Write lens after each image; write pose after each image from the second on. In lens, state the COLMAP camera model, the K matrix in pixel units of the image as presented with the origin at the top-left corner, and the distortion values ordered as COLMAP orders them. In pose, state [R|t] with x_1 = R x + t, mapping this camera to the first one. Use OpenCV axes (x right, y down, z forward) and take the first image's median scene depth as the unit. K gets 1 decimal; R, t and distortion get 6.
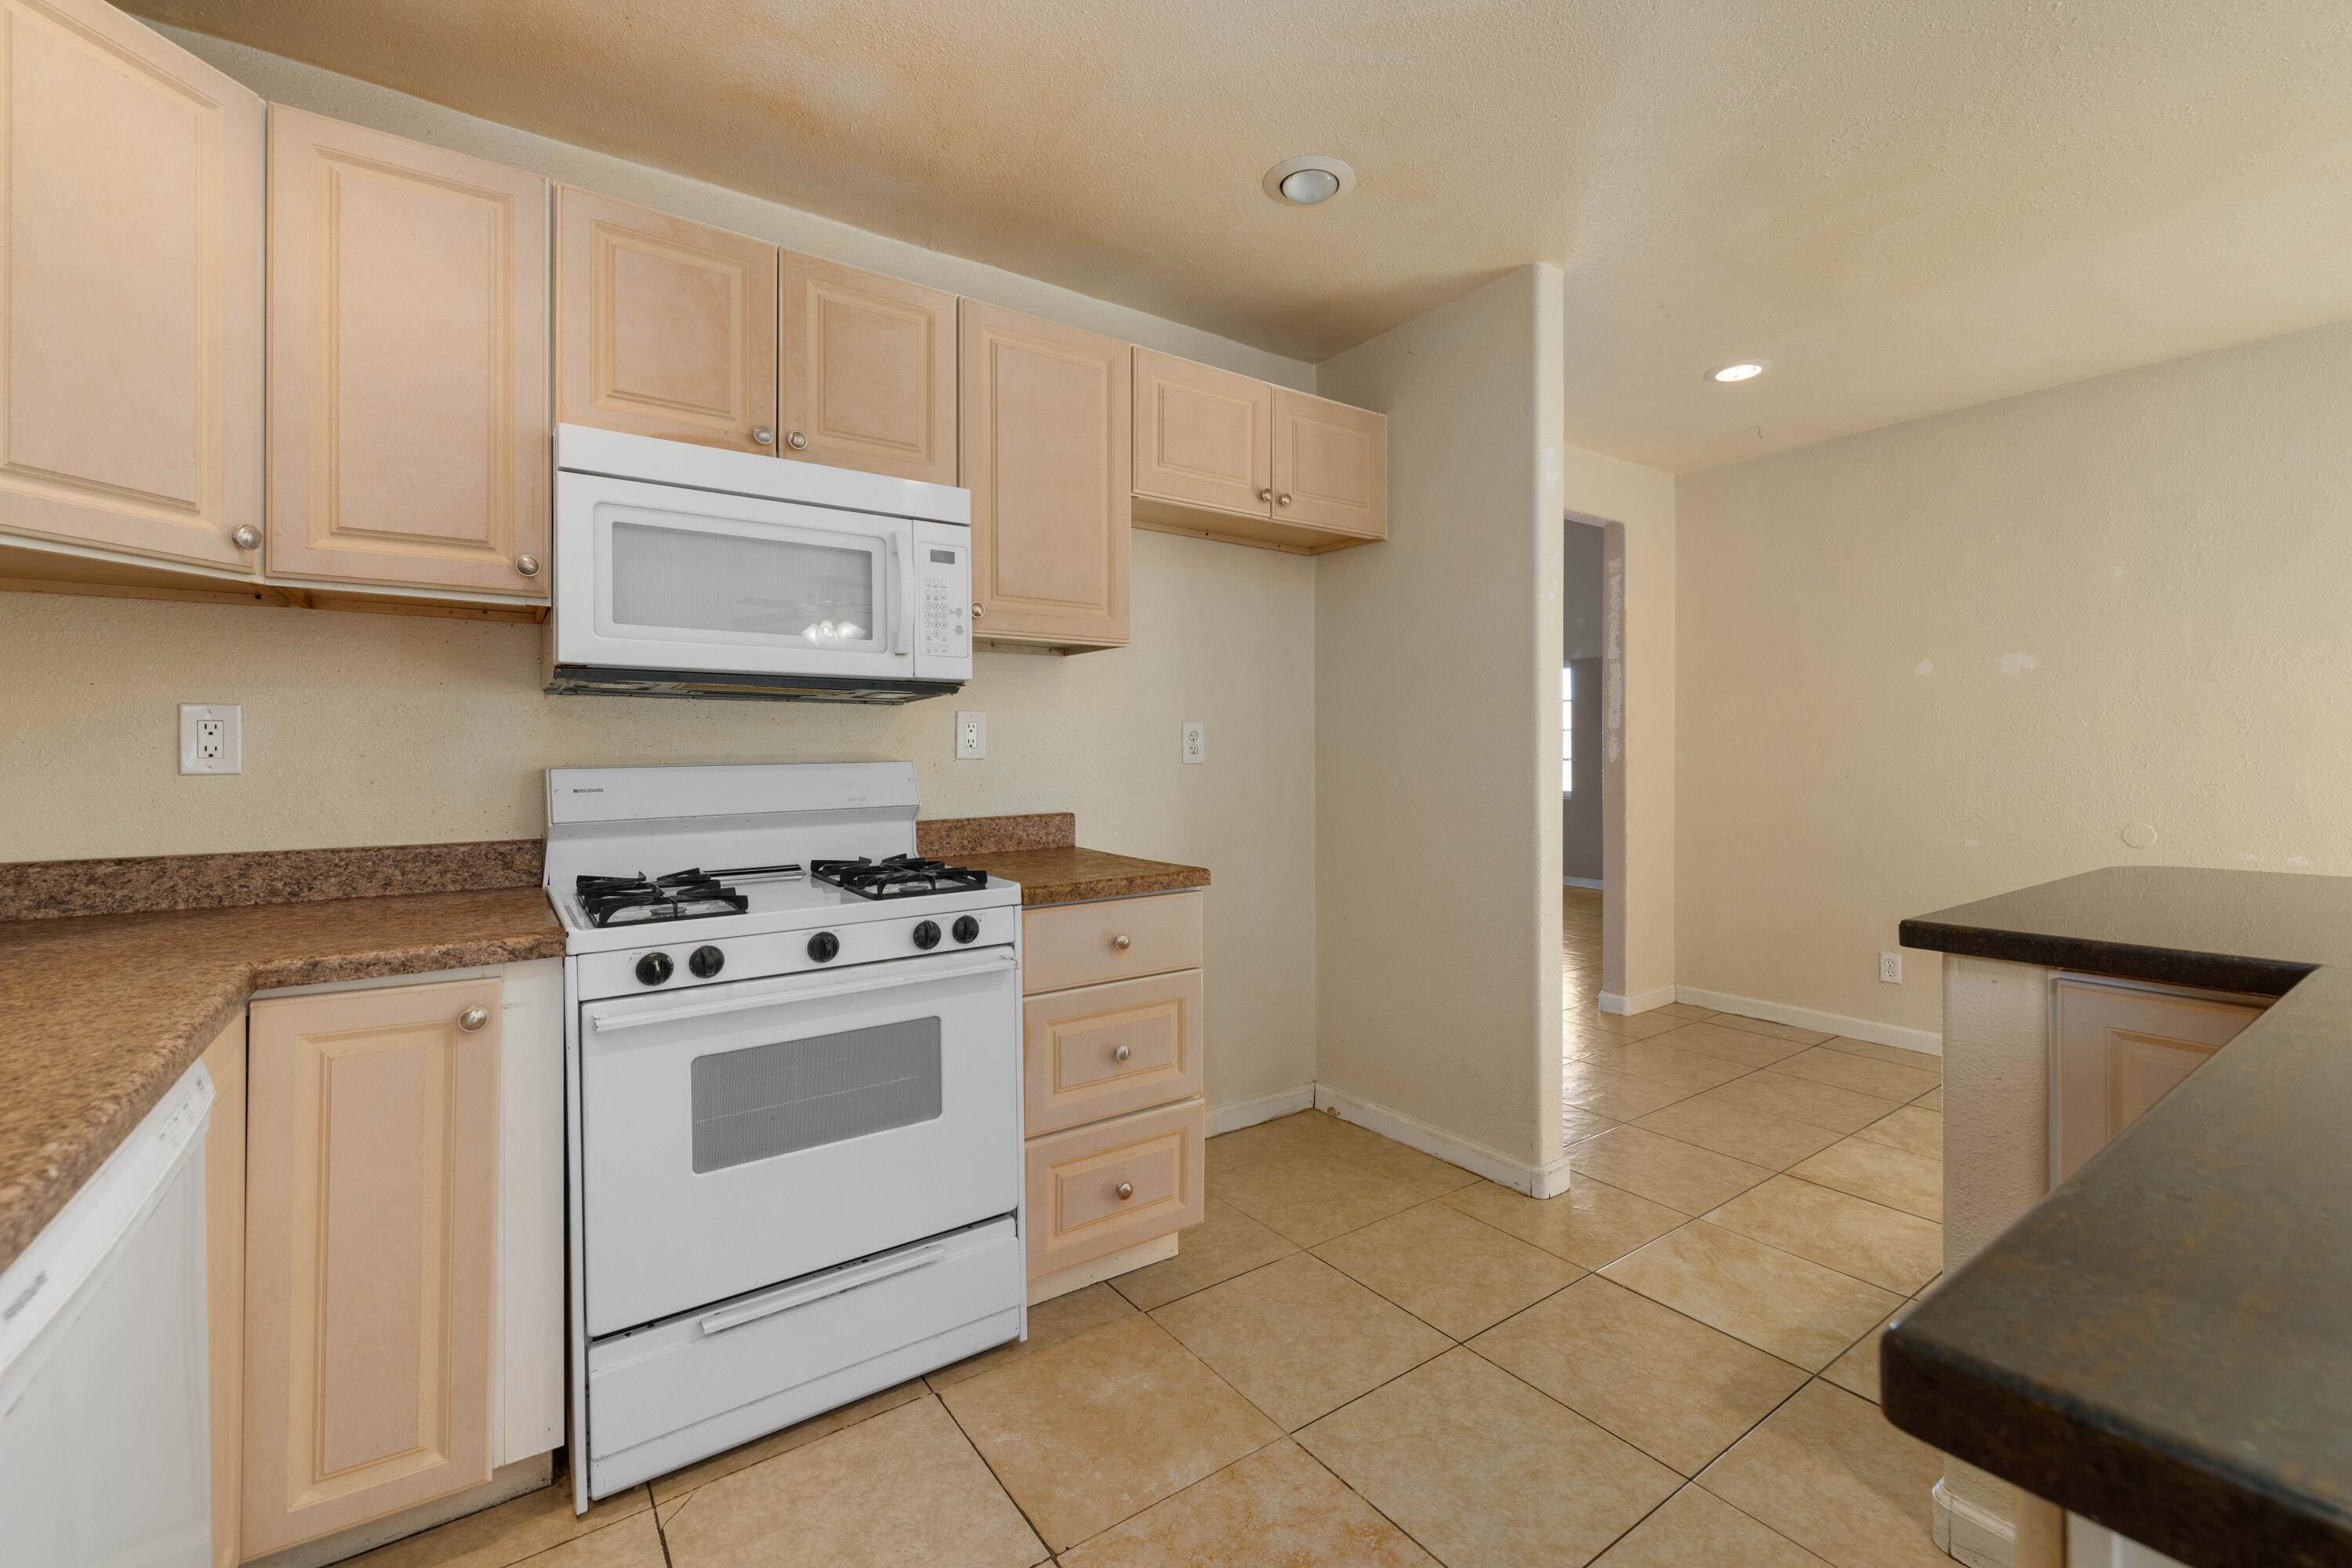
lens RADIAL K [[988.5, 0, 1171.2], [0, 988.5, 756.9], [0, 0, 1]] dist [-0.002257, 0.000585]
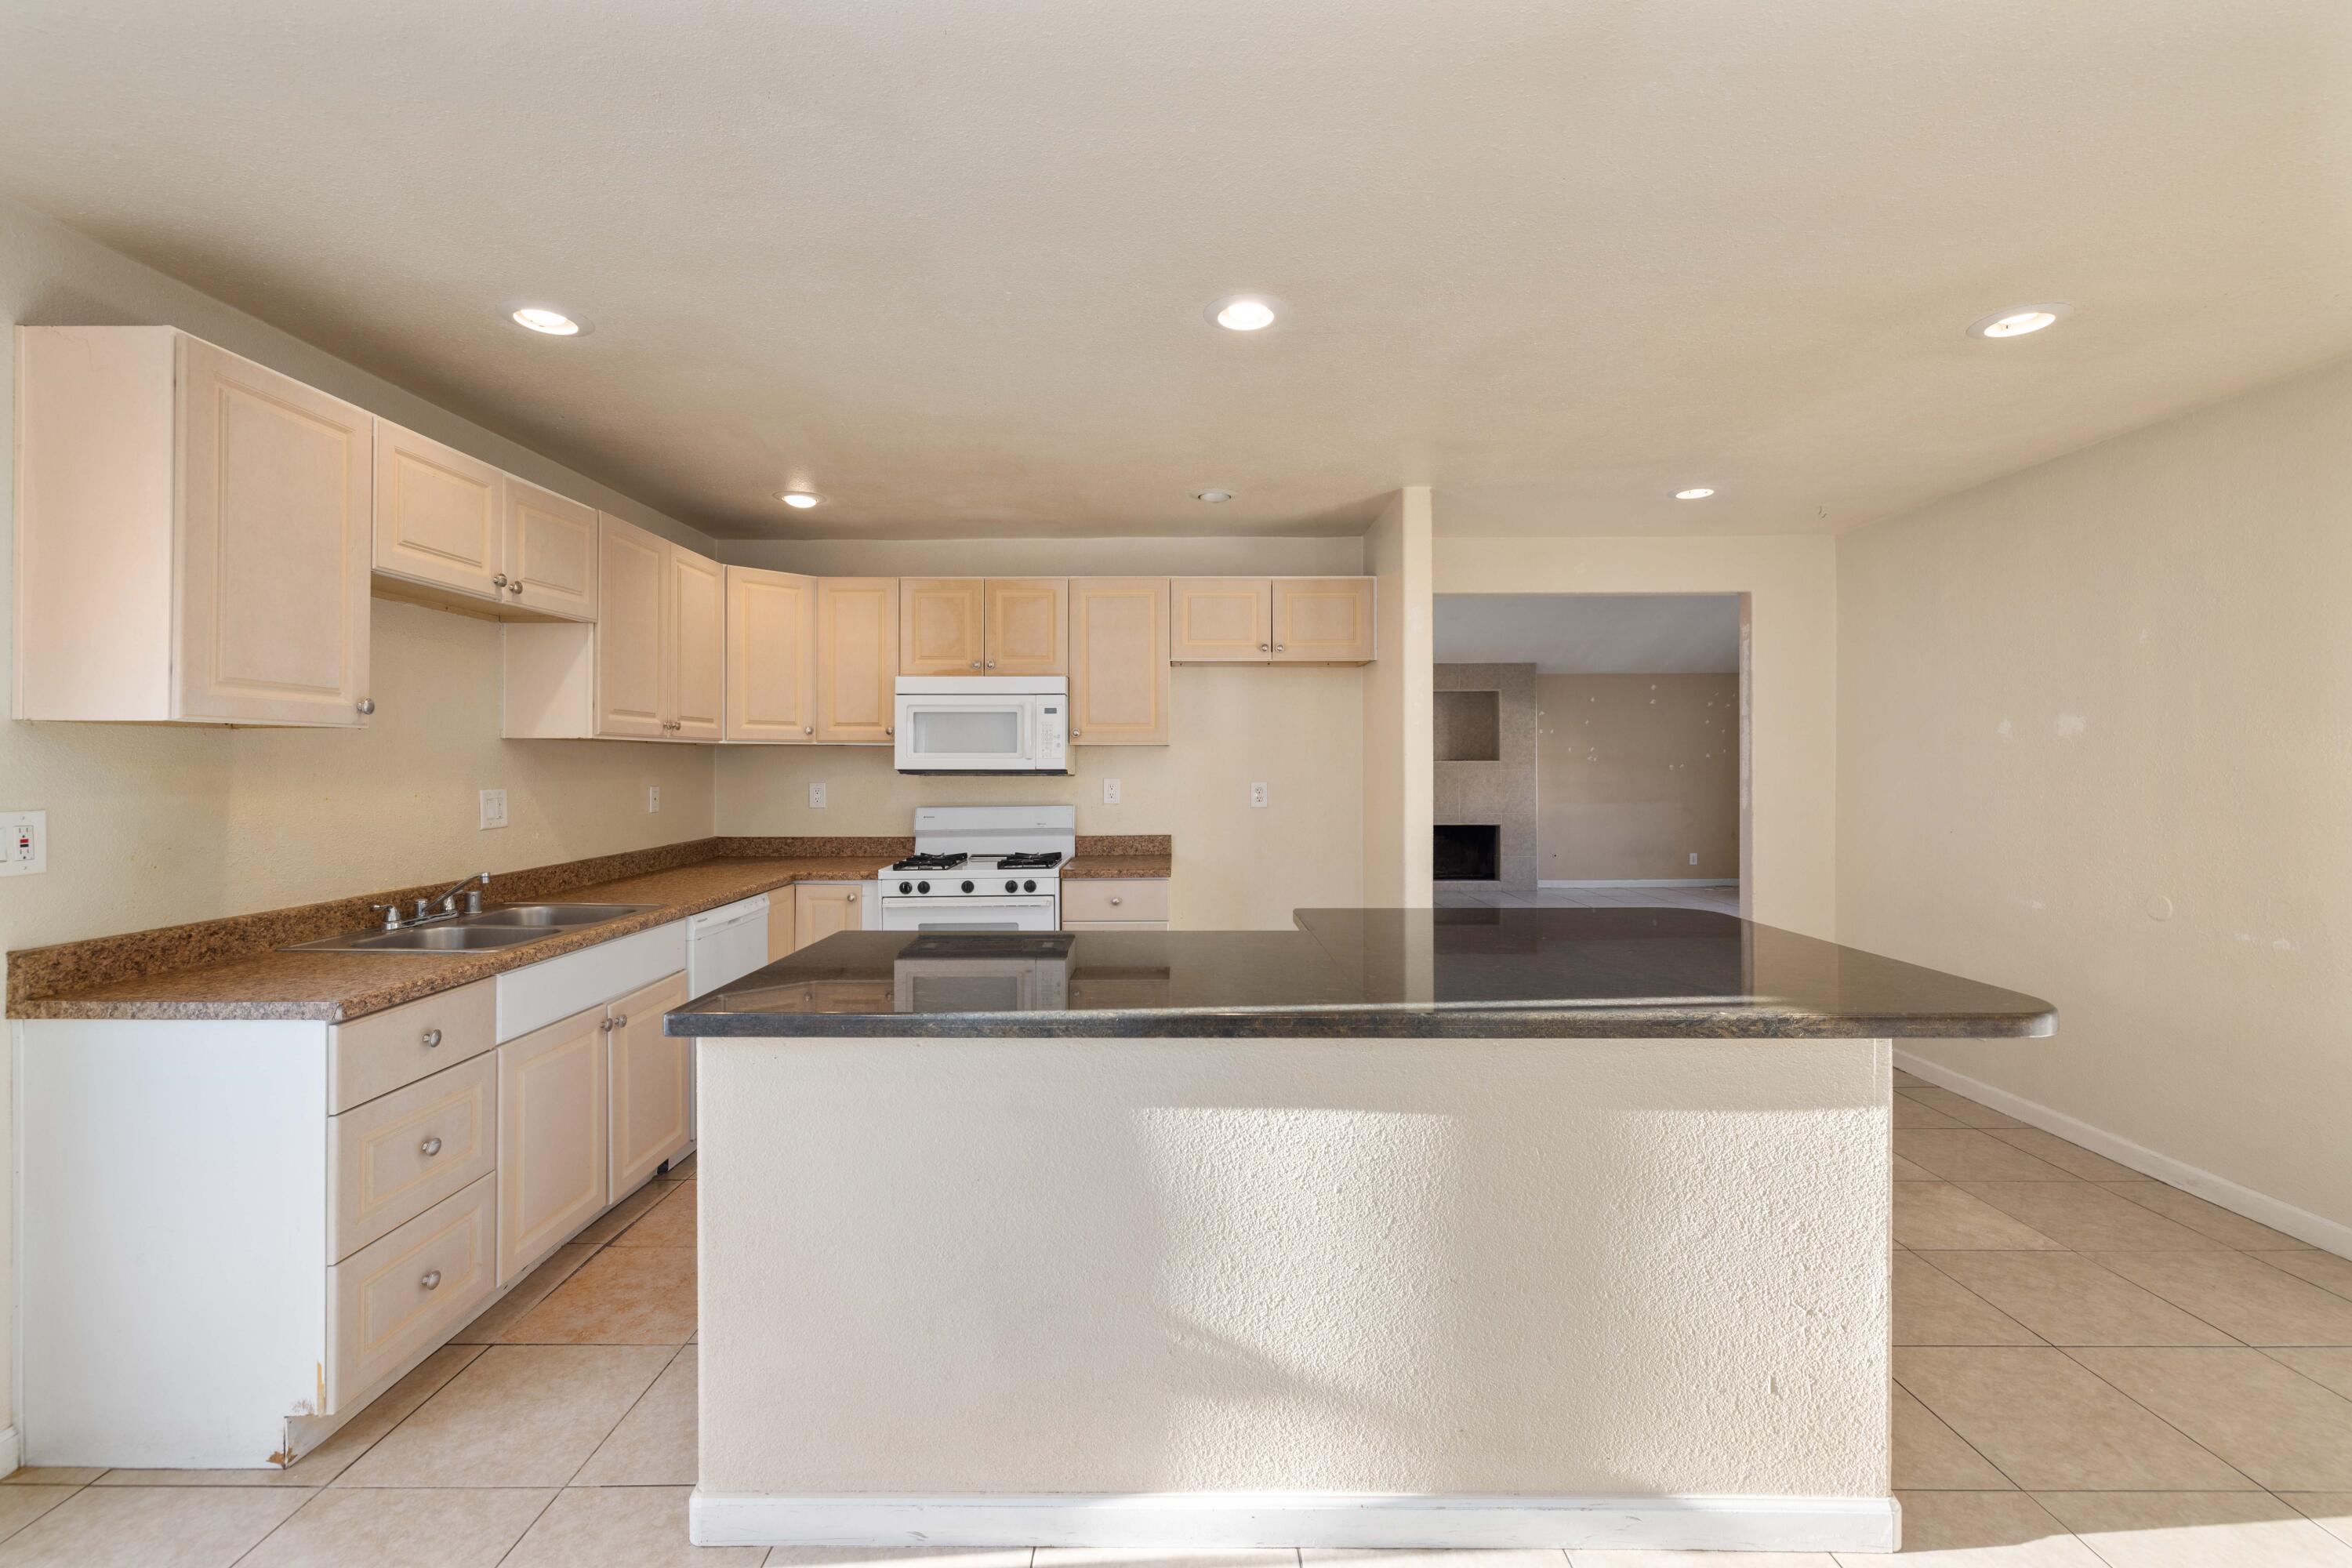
lens RADIAL K [[988.5, 0, 1168.5], [0, 988.5, 766.3], [0, 0, 1]] dist [-0.002257, 0.000585]
pose [[0.811093, 0.004129, -0.584902, 1.288276], [-0.003320, 0.999991, 0.002454, -0.097158], [0.584907, -0.000049, 0.811100, -0.597208]]
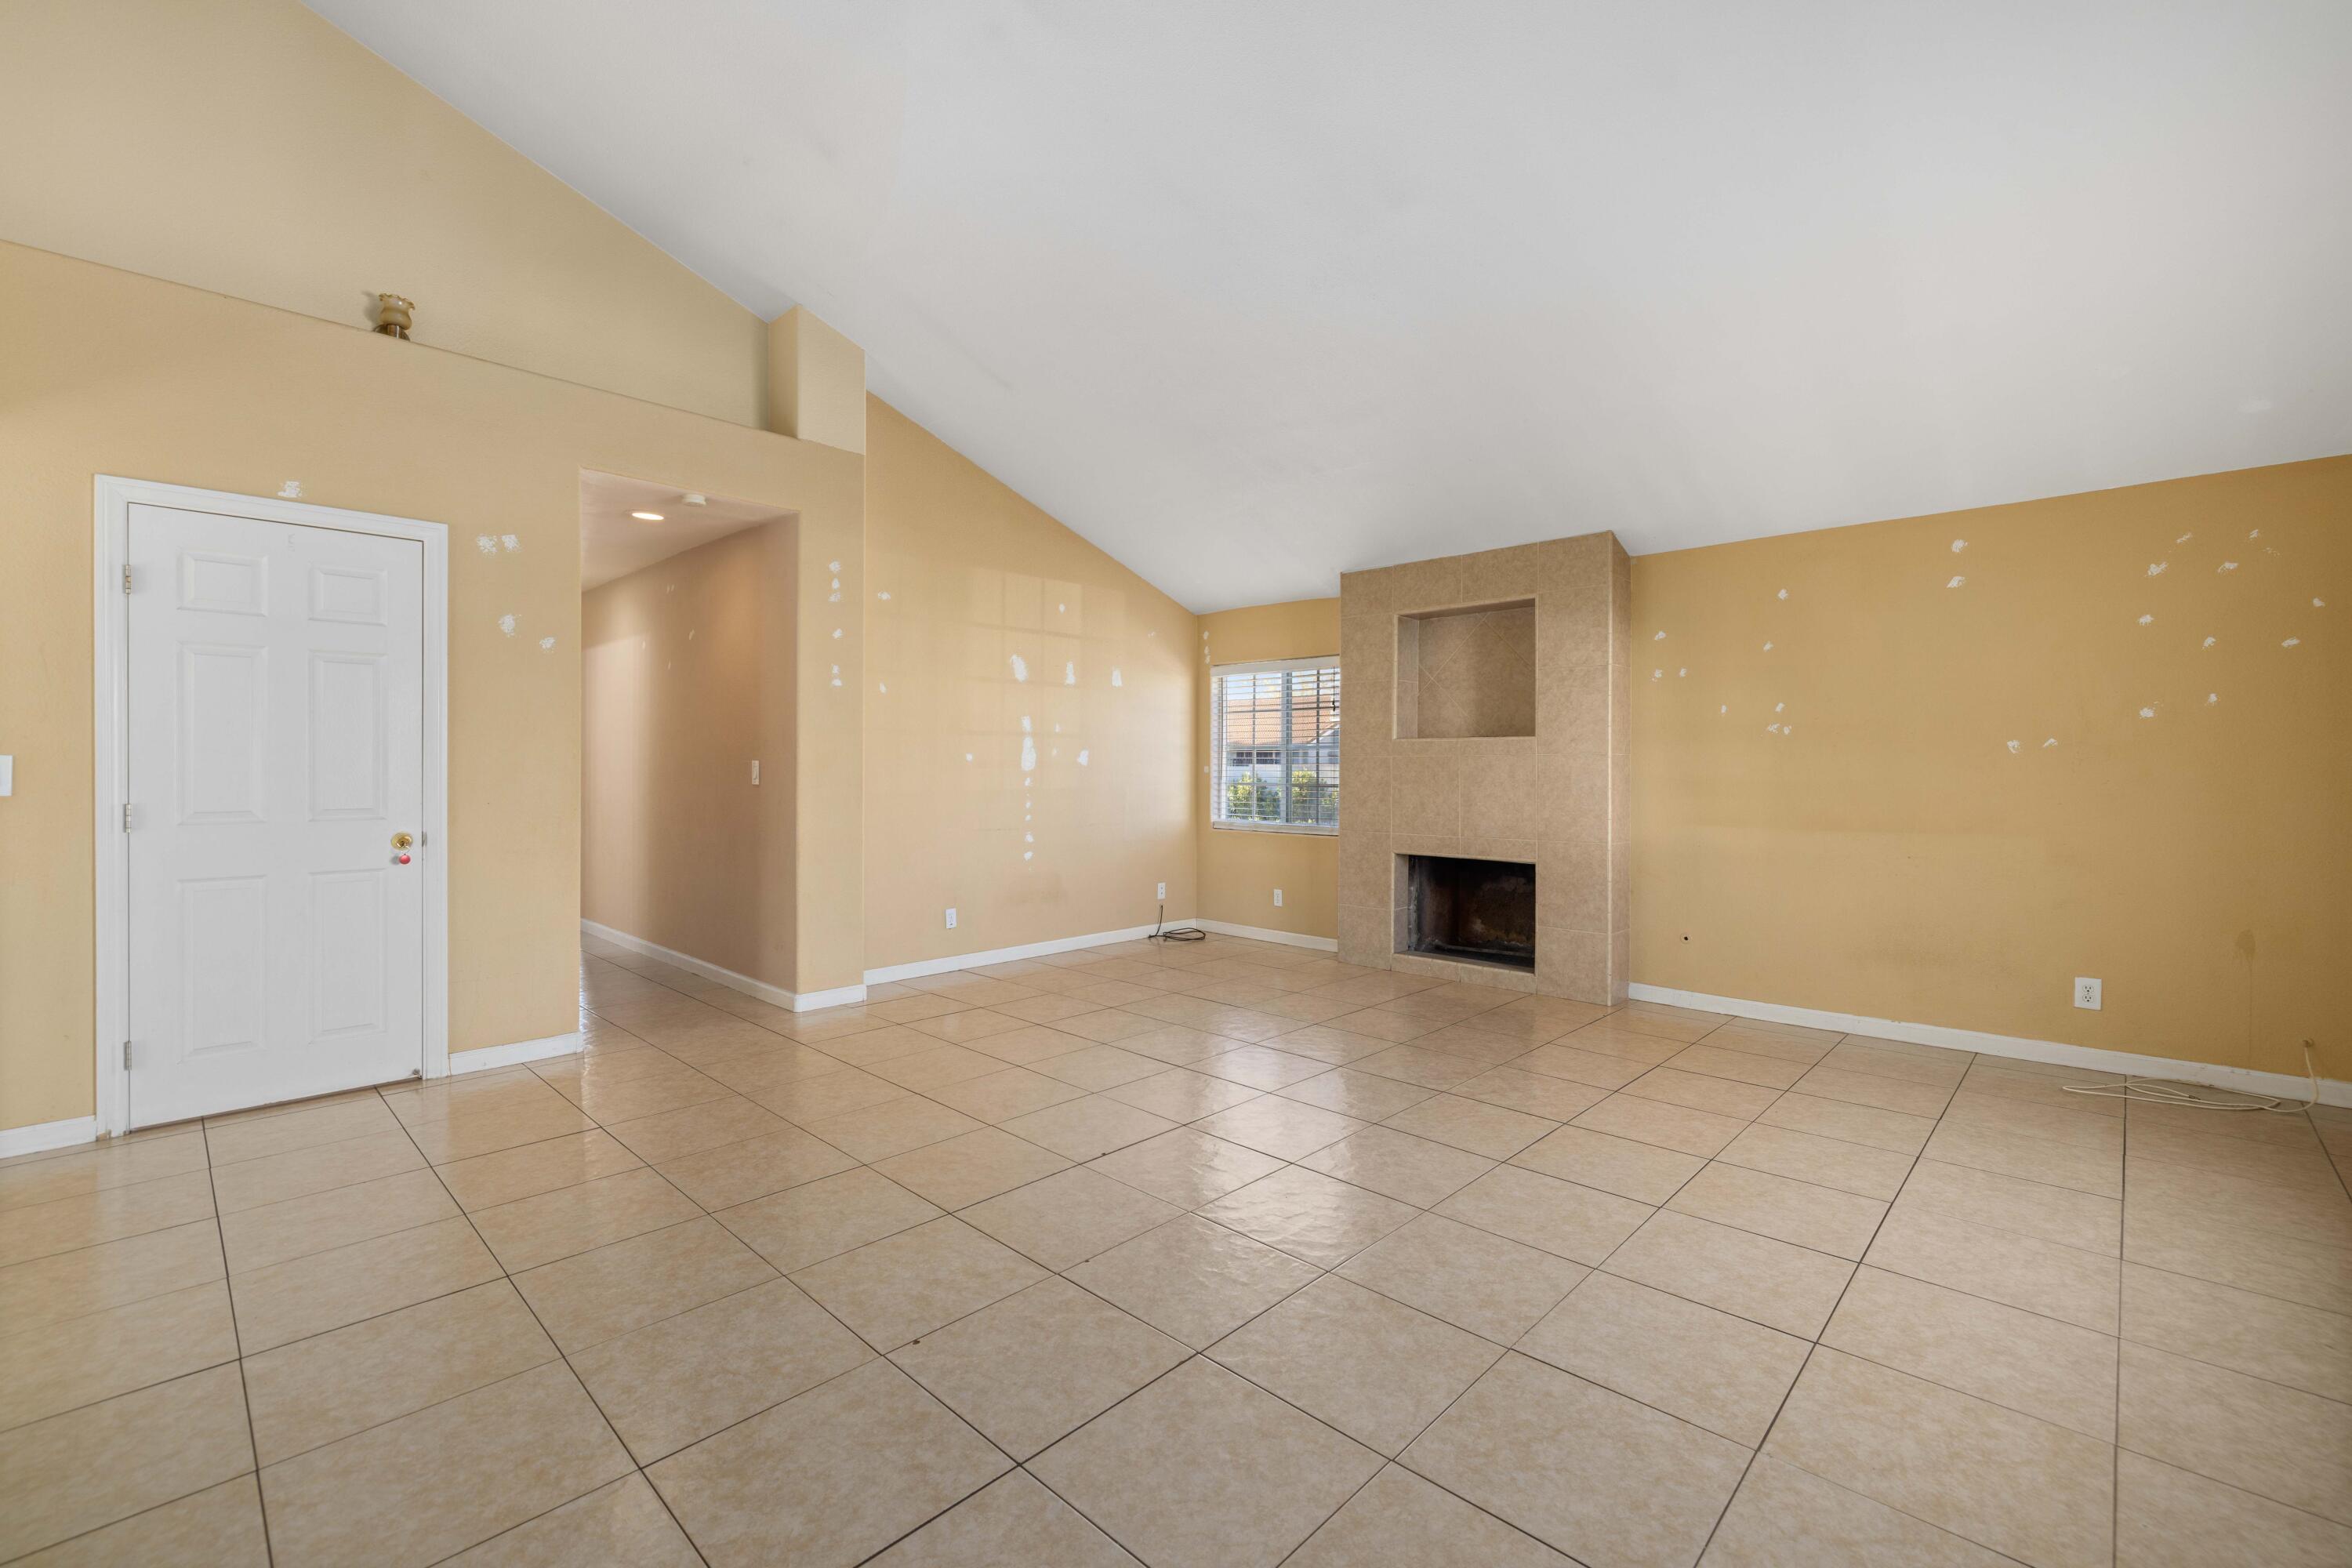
lens RADIAL K [[988.5, 0, 1183.5], [0, 988.5, 769.1], [0, 0, 1]] dist [-0.002257, 0.000585]
pose [[0.191934, 0.005953, -0.981390, 2.062637], [-0.007508, 0.999961, 0.004597, -0.035652], [0.981379, 0.006486, 0.191971, 3.240817]]
